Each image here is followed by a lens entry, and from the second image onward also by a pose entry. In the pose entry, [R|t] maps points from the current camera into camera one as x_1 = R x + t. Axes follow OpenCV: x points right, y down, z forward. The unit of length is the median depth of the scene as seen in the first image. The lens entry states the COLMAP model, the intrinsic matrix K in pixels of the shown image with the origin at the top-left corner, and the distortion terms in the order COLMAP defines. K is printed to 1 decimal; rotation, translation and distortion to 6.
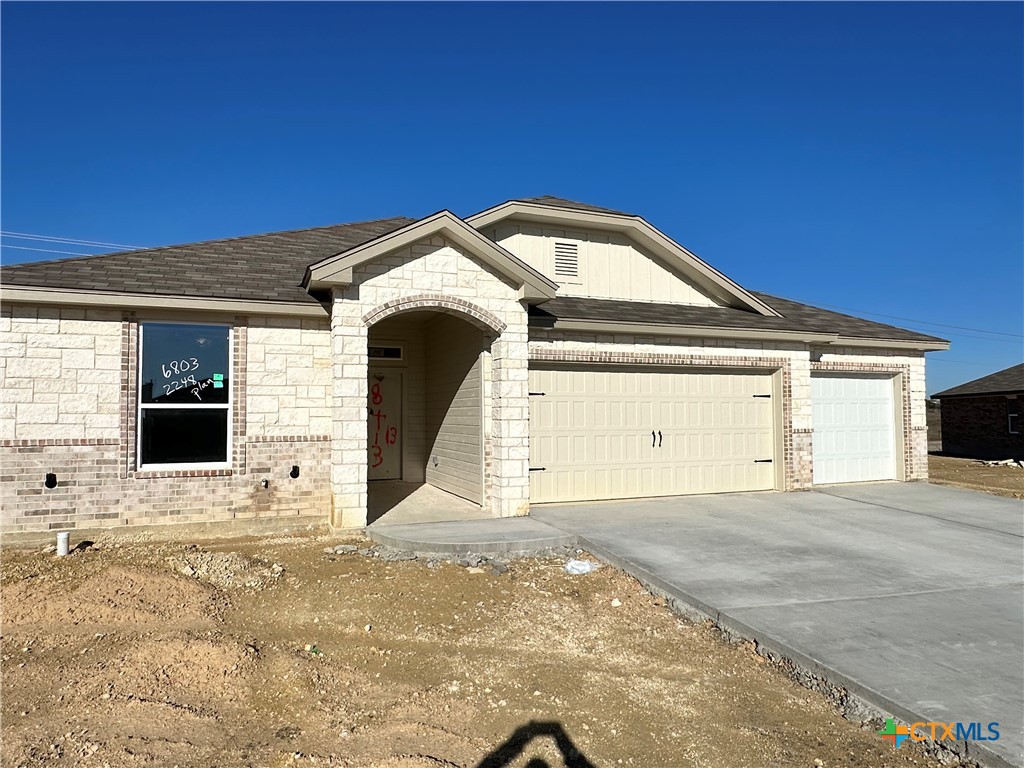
lens RADIAL K [[643.7, 0, 512.0], [0, 643.7, 384.0], [0, 0, 1]] dist [-0.000876, -0.001358]
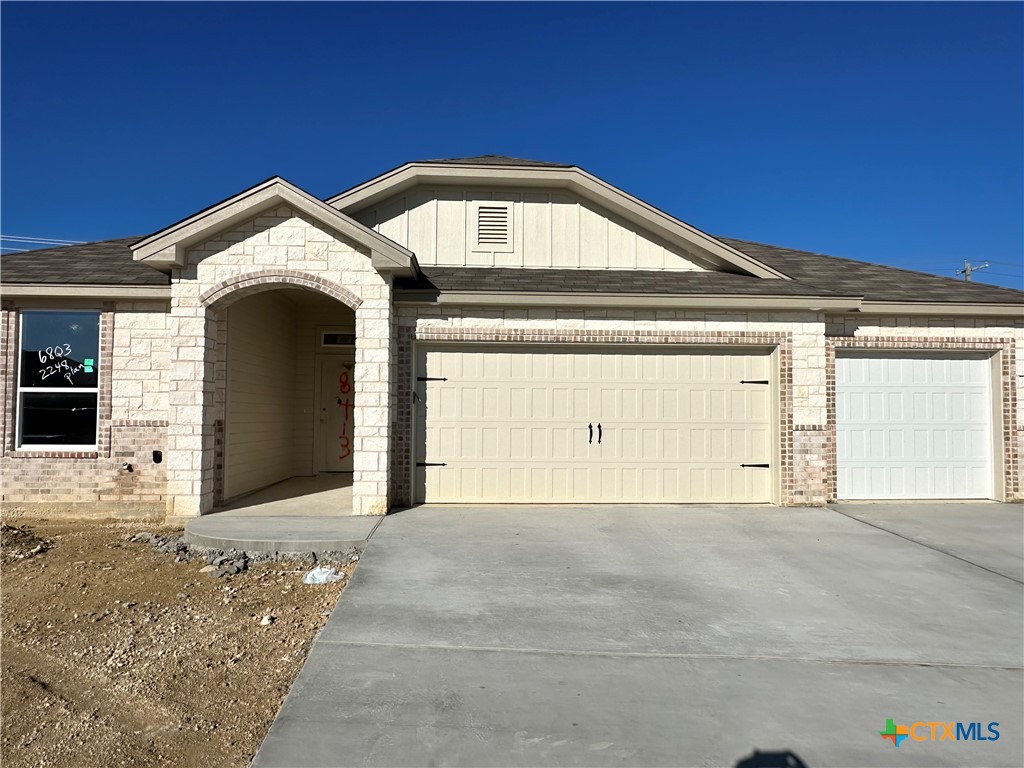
lens RADIAL K [[663.8, 0, 512.0], [0, 663.8, 384.0], [0, 0, 1]] dist [-0.002082, -0.000794]
pose [[0.948879, -0.004440, -0.315608, 0.470415], [0.005089, 0.999986, 0.001232, 0.024082], [0.315598, -0.002776, 0.948889, 0.190082]]
